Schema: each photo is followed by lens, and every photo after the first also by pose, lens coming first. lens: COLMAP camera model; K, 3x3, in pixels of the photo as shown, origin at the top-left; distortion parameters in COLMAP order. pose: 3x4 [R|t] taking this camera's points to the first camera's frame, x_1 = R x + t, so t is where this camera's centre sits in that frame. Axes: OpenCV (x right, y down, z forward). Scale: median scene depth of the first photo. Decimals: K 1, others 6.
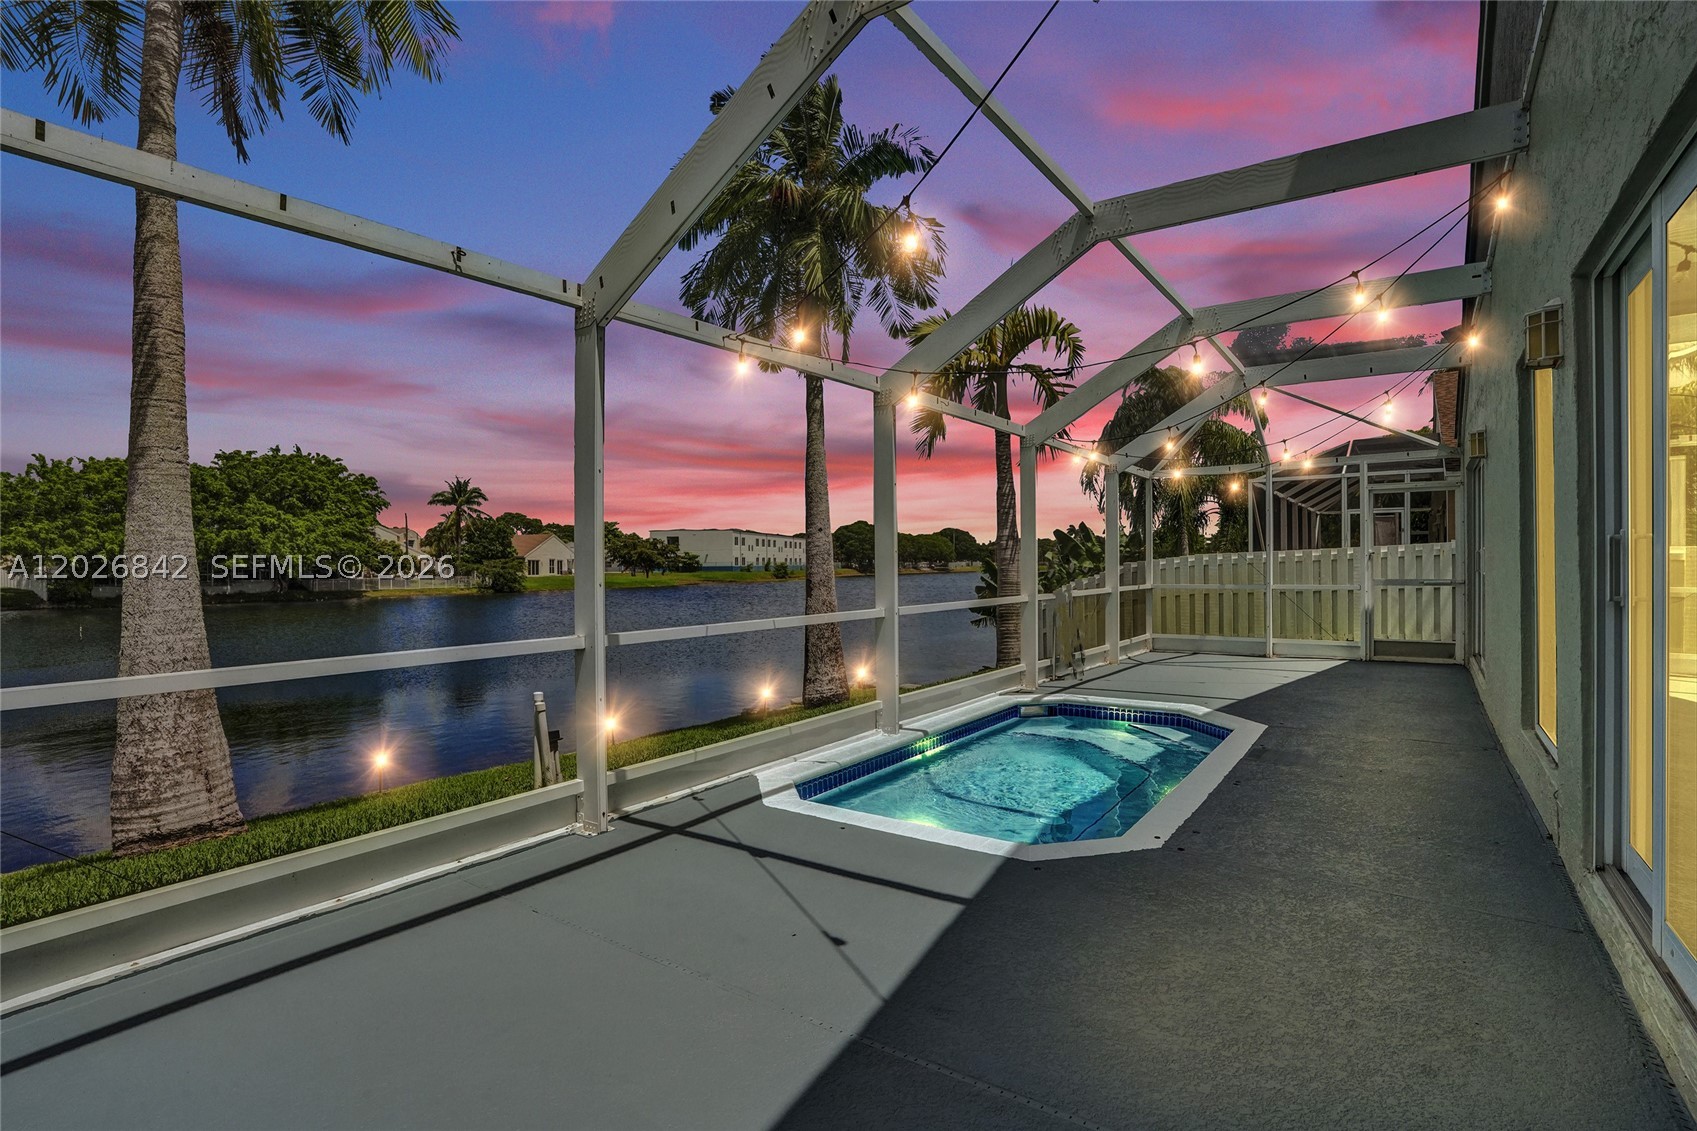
lens RADIAL K [[817.0, 0, 842.3], [0, 817.0, 554.9], [0, 0, 1]] dist [-0.042877, 0.009750]
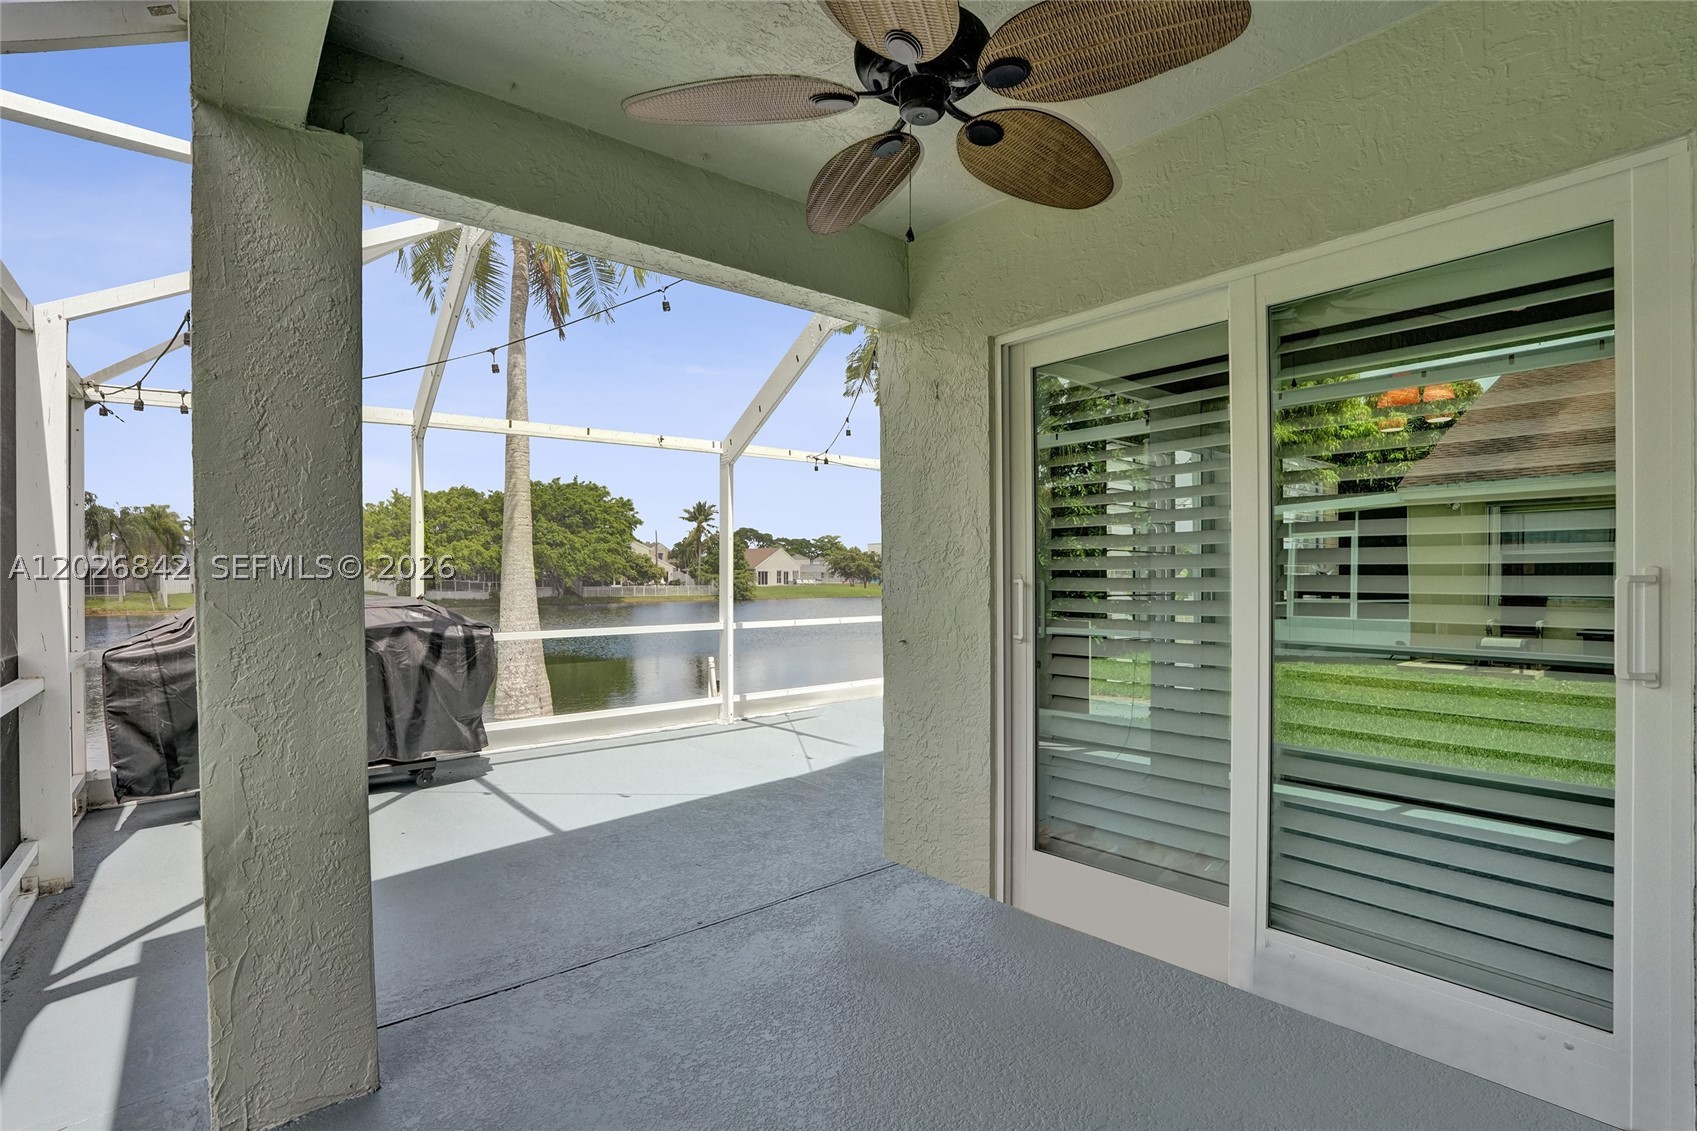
lens RADIAL K [[817.0, 0, 849.2], [0, 817.0, 580.0], [0, 0, 1]] dist [-0.042877, 0.009750]
pose [[0.964939, 0.011735, -0.262212, 0.167522], [-0.007426, 0.999821, 0.017418, -0.013718], [0.262370, -0.014860, 0.964853, -0.278216]]
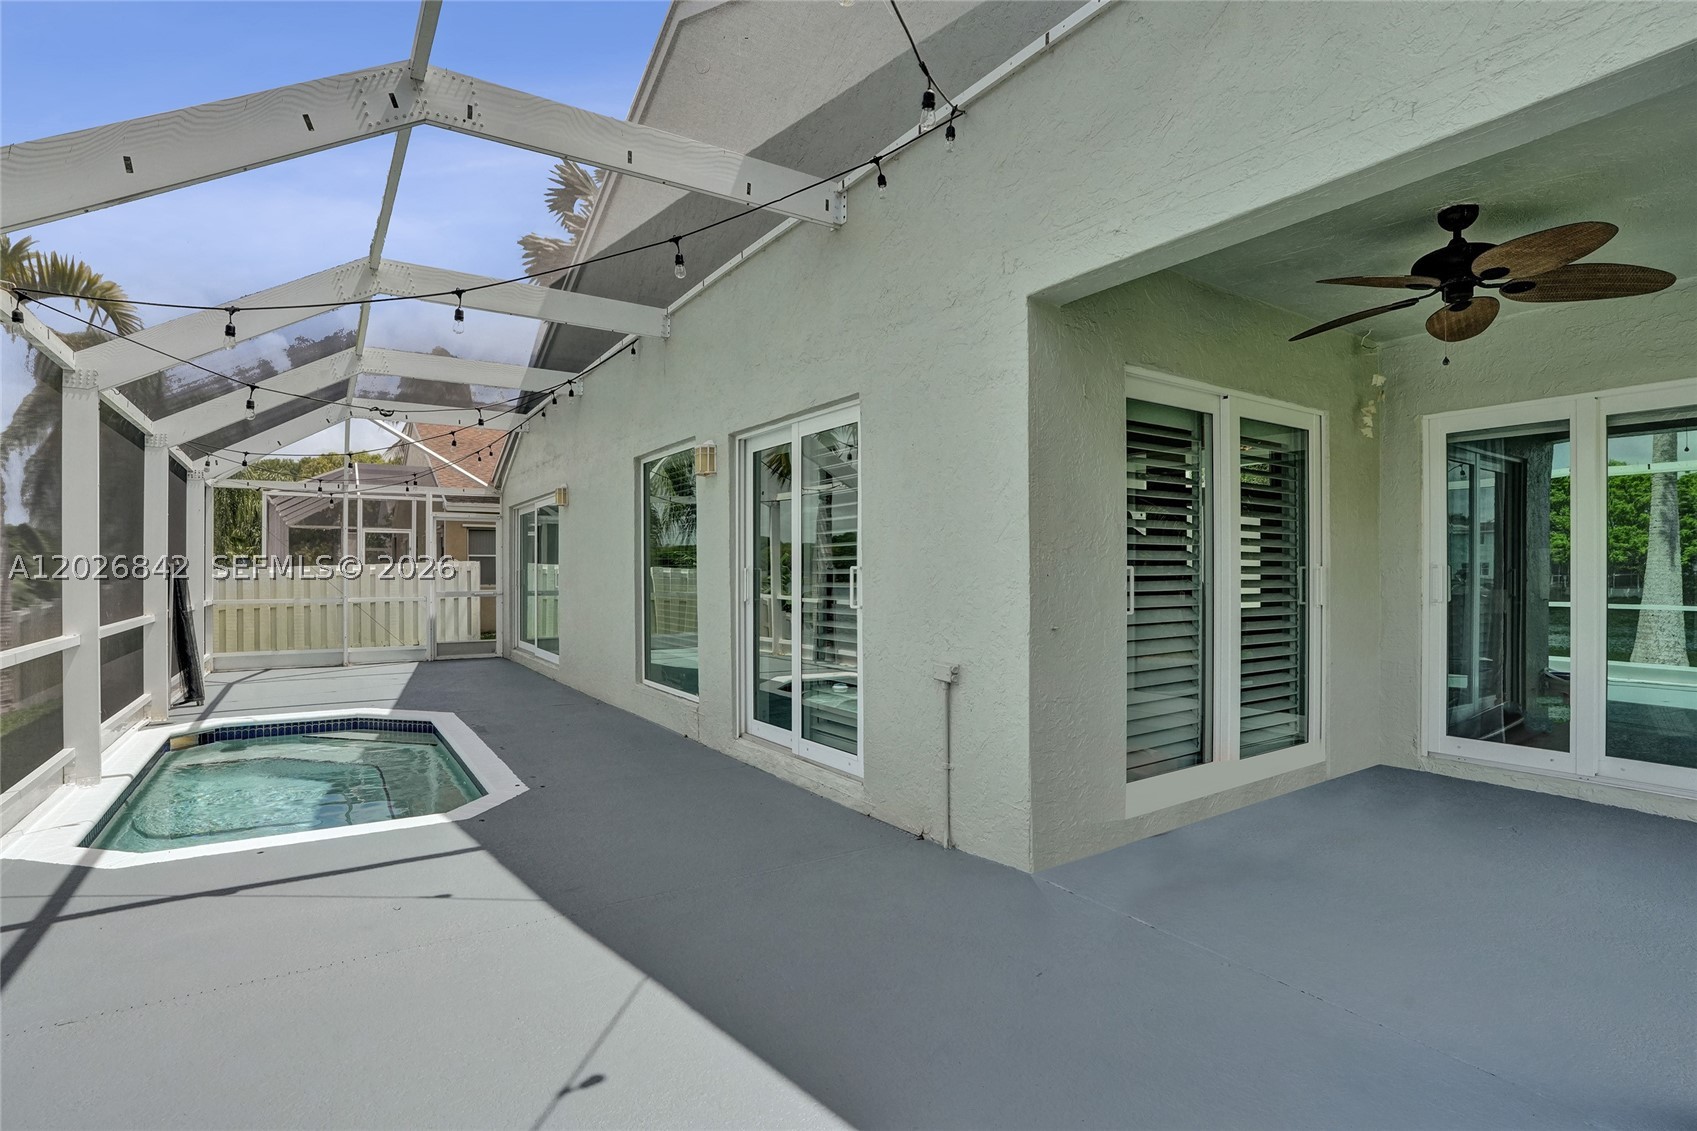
lens RADIAL K [[817.0, 0, 847.5], [0, 817.0, 570.3], [0, 0, 1]] dist [-0.042877, 0.009750]
pose [[0.359524, 0.014008, 0.933031, -0.223753], [-0.017039, 0.999819, -0.008446, -0.001030], [-0.932980, -0.012861, 0.359697, 0.005114]]
